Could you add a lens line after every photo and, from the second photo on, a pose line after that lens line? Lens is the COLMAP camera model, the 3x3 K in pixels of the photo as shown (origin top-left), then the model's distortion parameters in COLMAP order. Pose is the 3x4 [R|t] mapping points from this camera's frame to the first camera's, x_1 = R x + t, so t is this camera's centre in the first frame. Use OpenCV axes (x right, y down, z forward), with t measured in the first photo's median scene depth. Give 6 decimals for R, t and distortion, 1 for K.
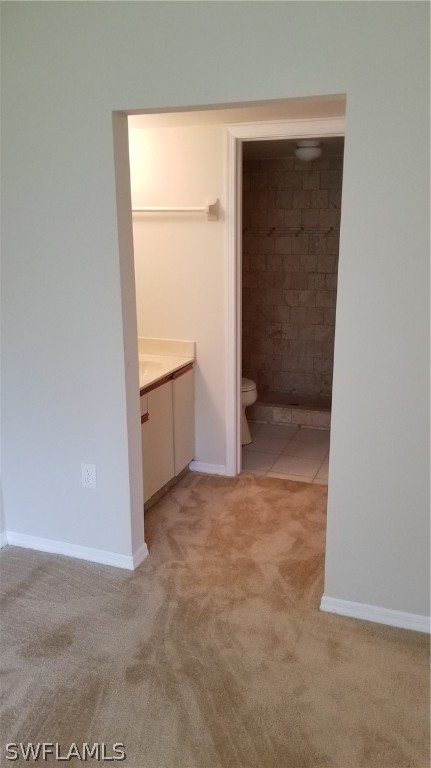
lens RADIAL K [[610.1, 0, 209.7], [0, 610.1, 409.8], [0, 0, 1]] dist [0.014565, -0.030114]
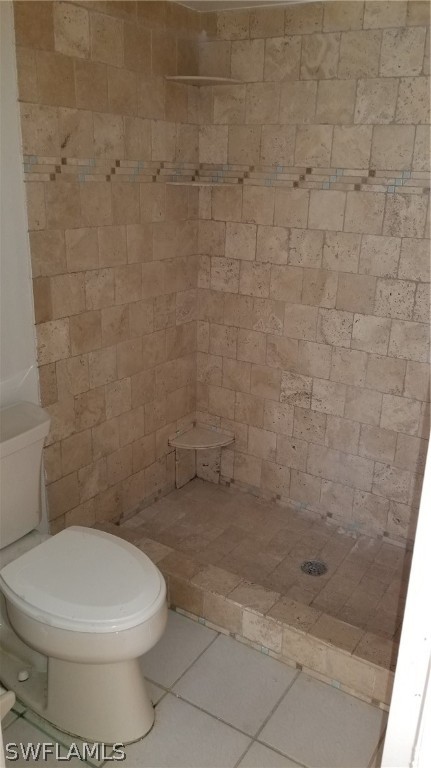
lens RADIAL K [[610.1, 0, 218.0], [0, 610.1, 384.6], [0, 0, 1]] dist [0.014565, -0.030114]
pose [[0.979235, 0.100197, -0.176234, 0.133462], [-0.092059, 0.994300, 0.053785, -0.159757], [0.180619, -0.036444, 0.982878, 0.546276]]
